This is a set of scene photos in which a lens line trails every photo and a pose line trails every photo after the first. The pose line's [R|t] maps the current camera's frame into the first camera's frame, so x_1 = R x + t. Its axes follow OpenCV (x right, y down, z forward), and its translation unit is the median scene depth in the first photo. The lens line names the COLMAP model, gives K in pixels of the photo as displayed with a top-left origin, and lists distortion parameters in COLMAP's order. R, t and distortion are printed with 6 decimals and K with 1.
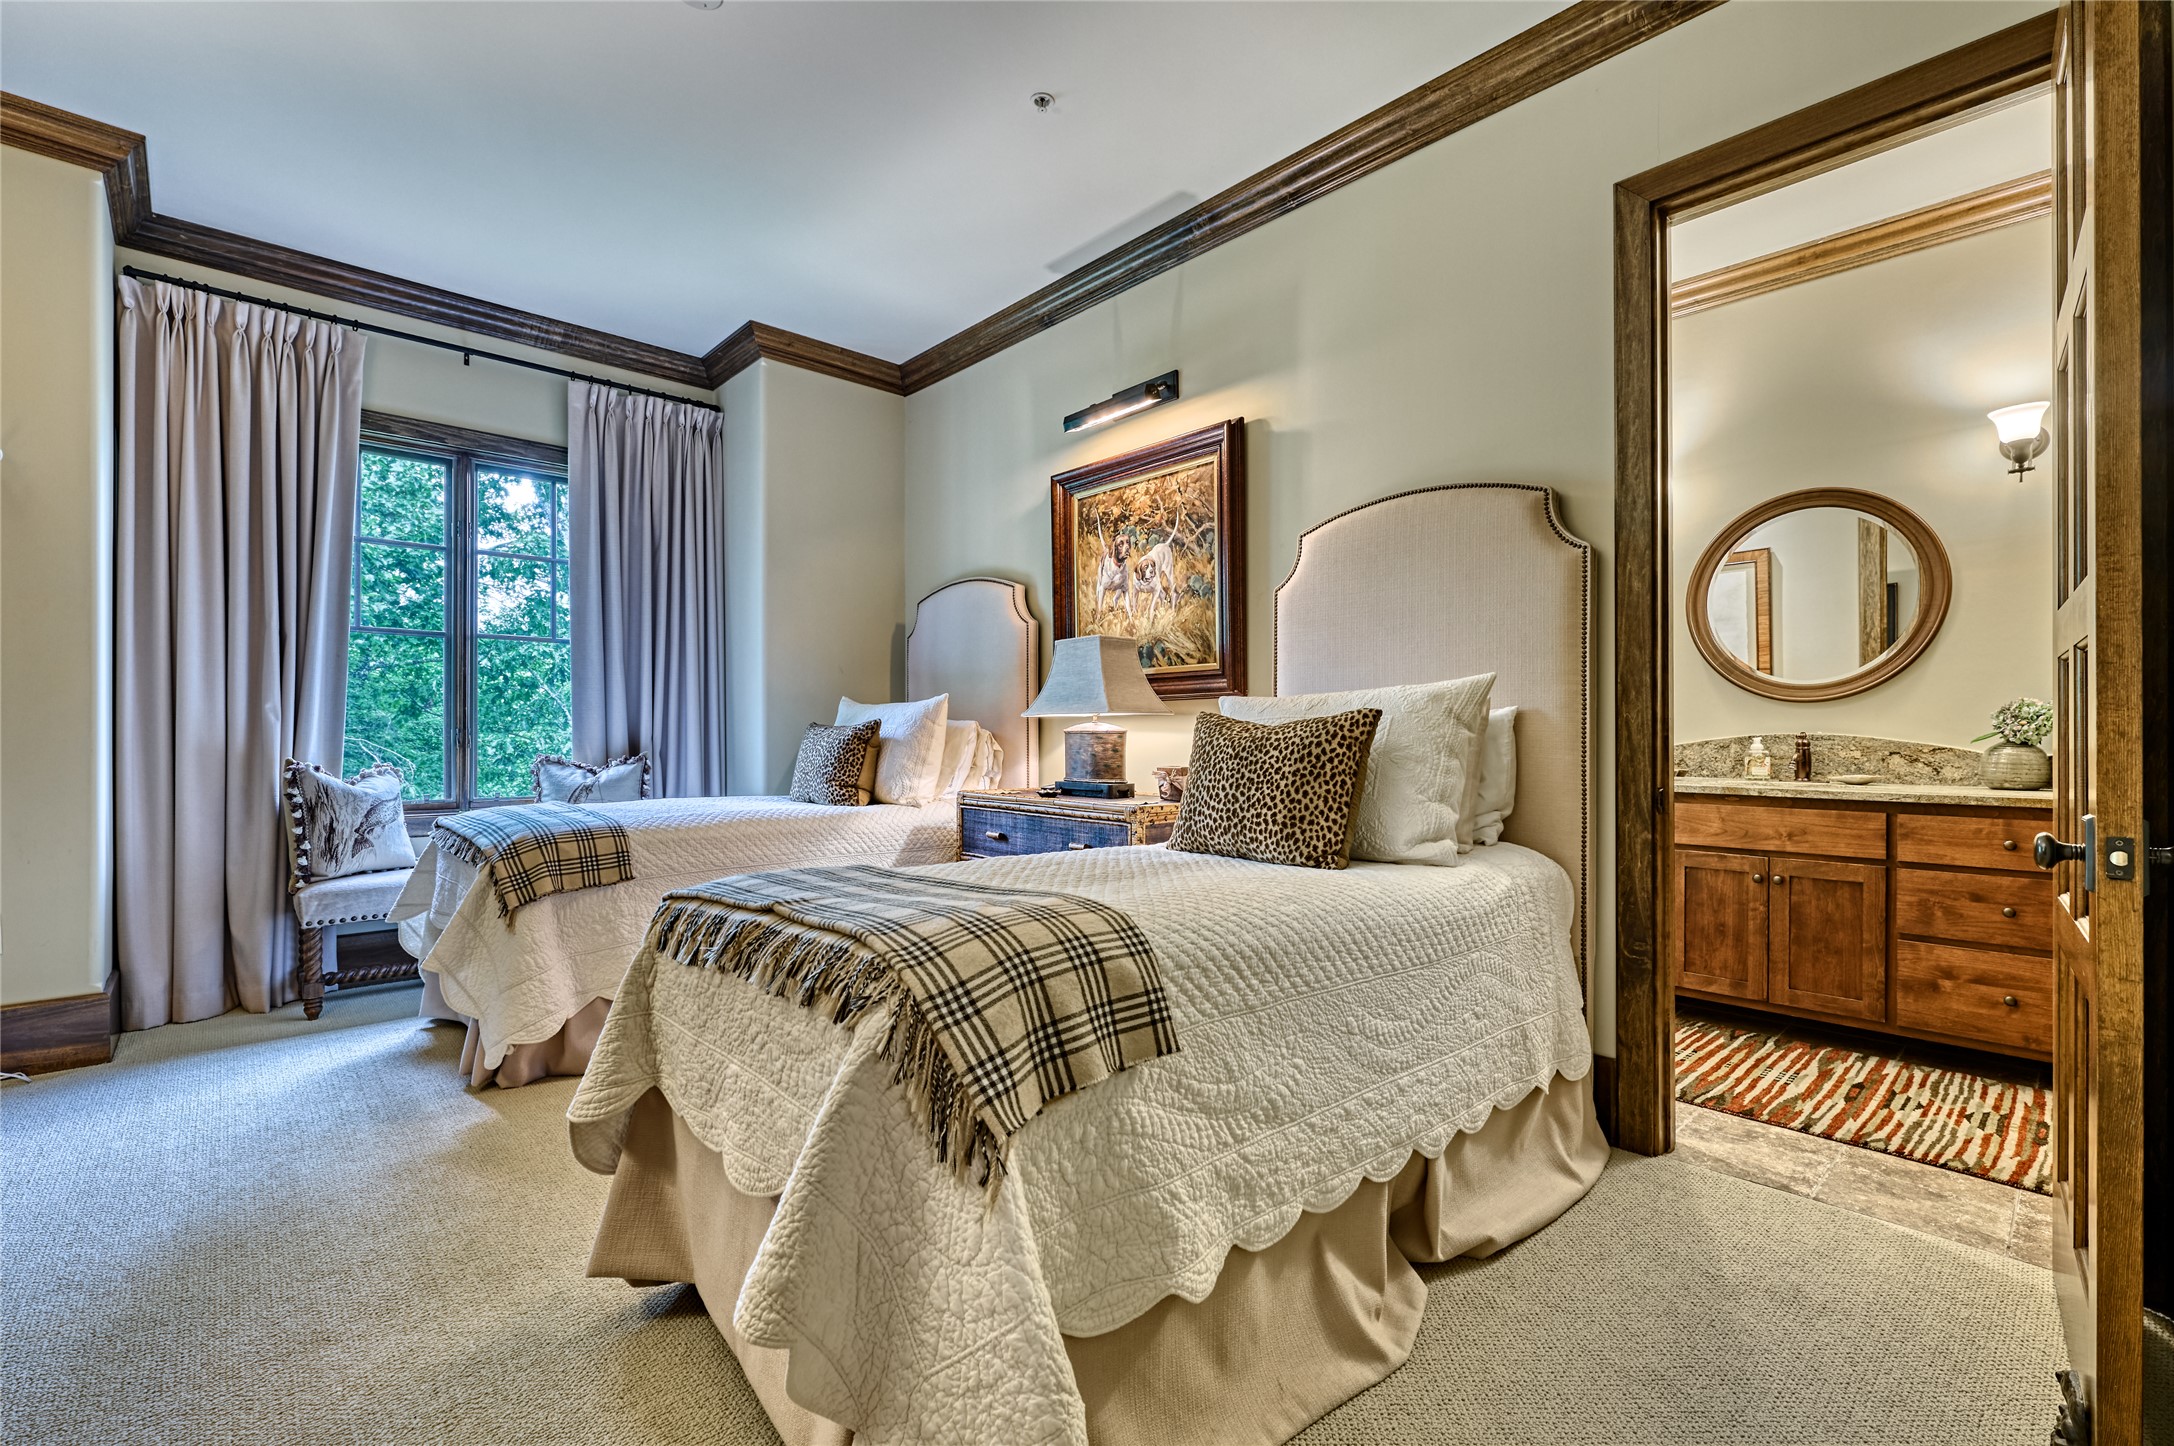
lens RADIAL K [[966.8, 0, 1087.3], [0, 966.8, 735.2], [0, 0, 1]] dist [0.000873, 0.000639]
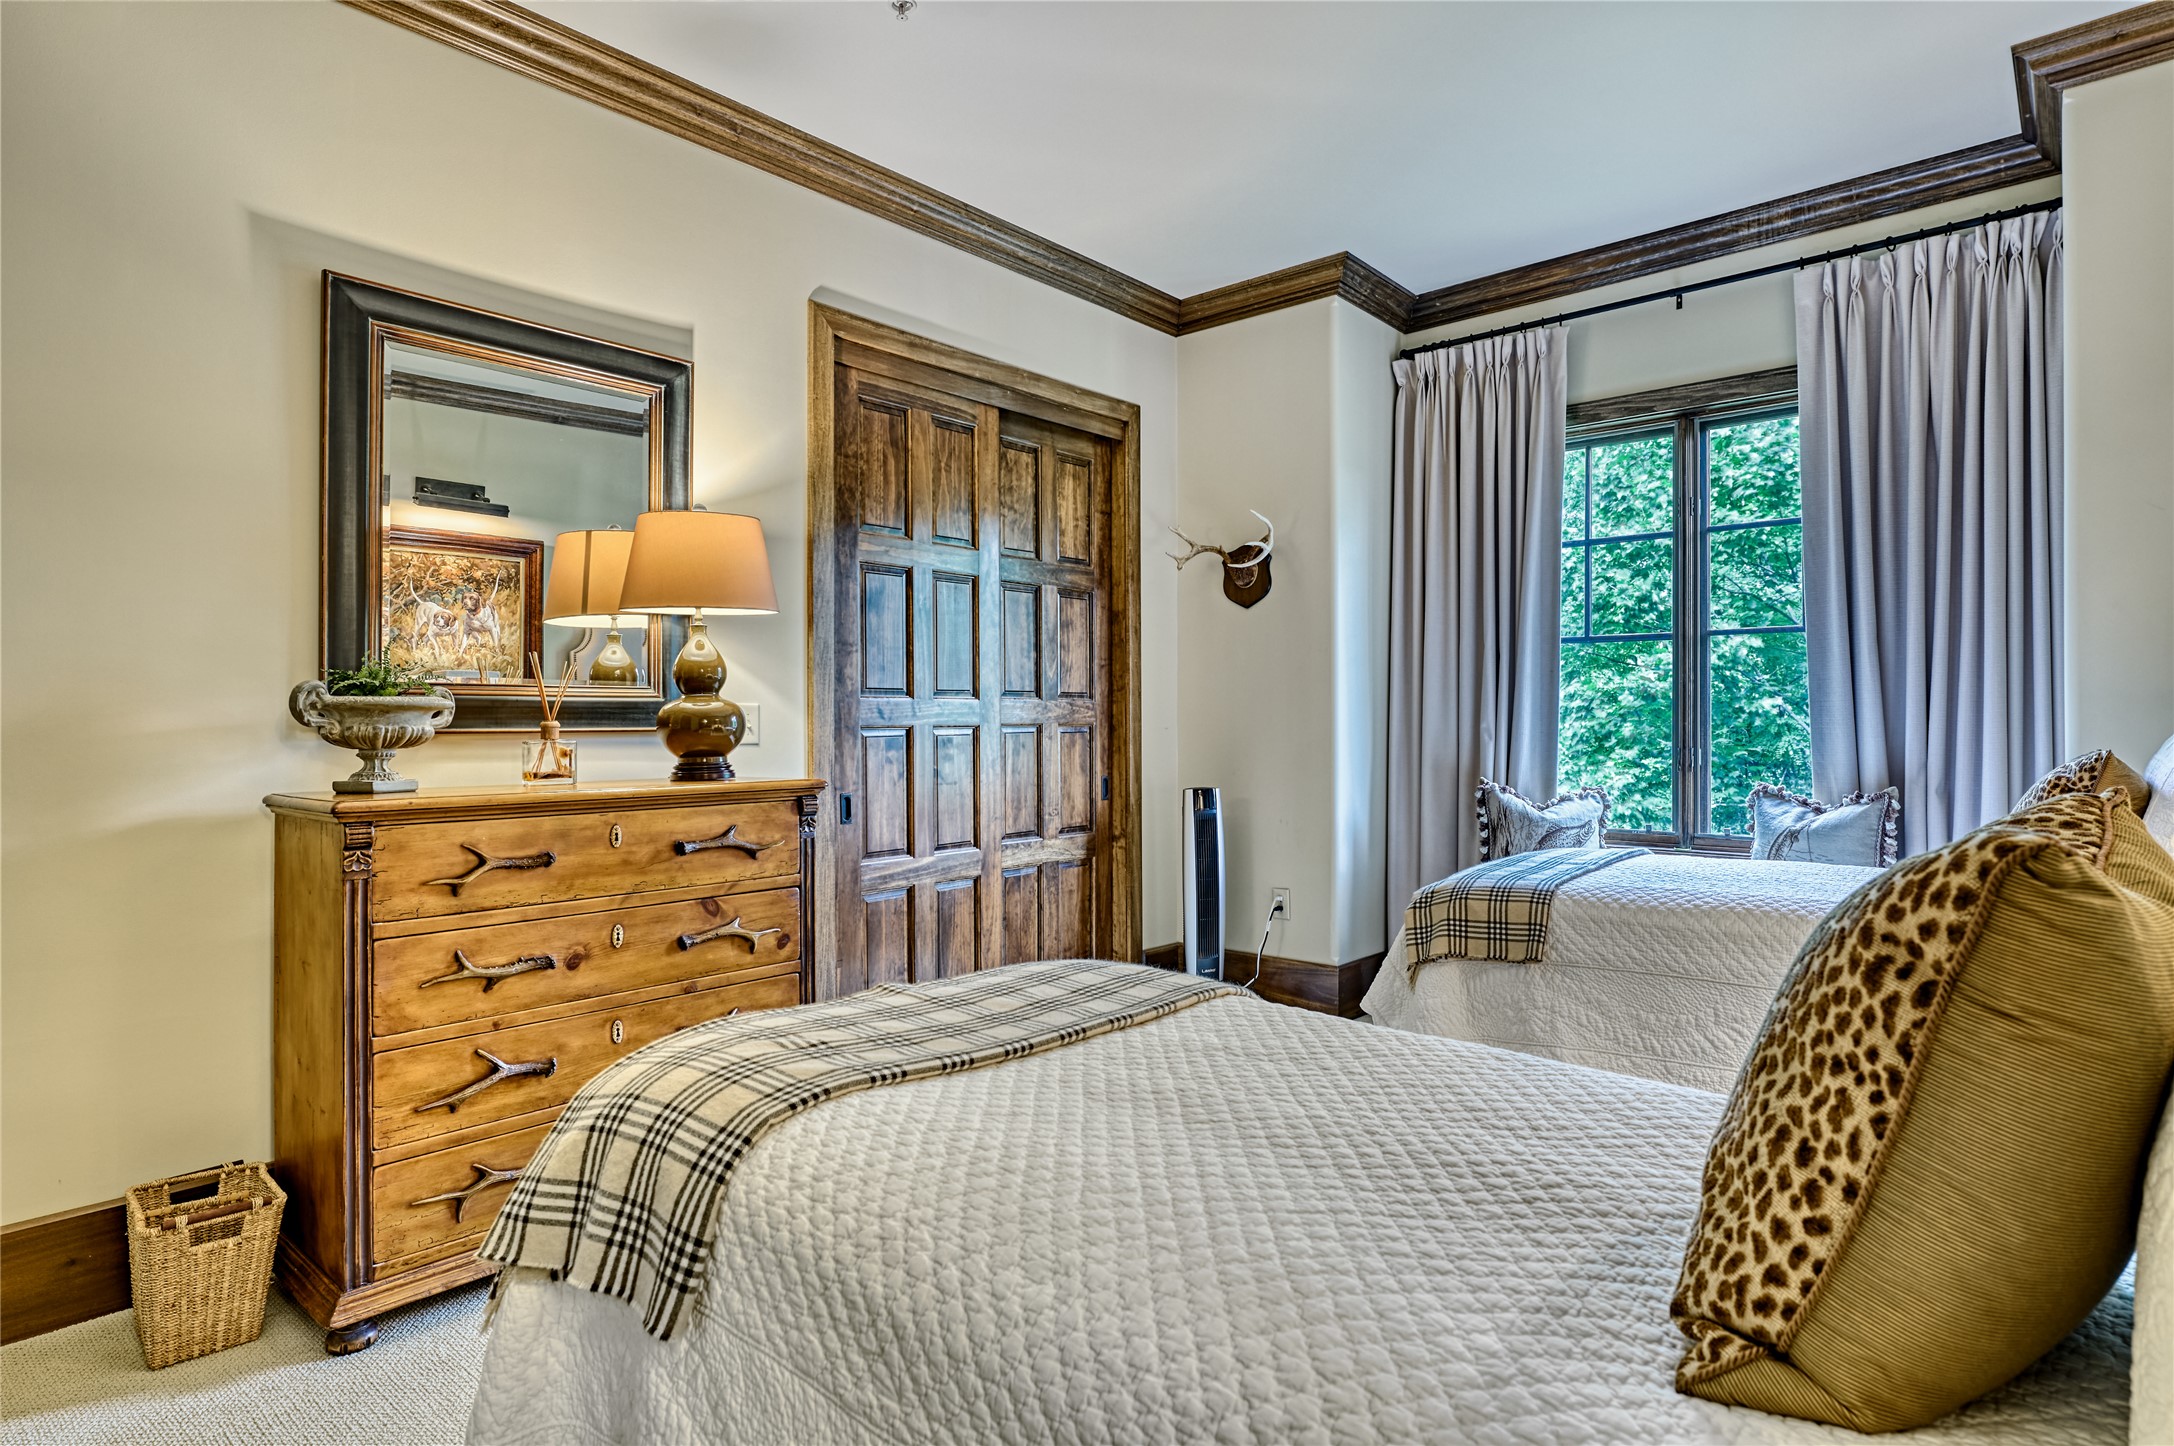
lens RADIAL K [[1164.0, 0, 1083.8], [0, 1164.0, 719.5], [0, 0, 1]] dist [0.001499, 0.000401]
pose [[0.079595, -0.001215, -0.996827, 0.497883], [0.000777, 0.999999, -0.001156, -0.050328], [0.996827, -0.000682, 0.079596, 0.666183]]
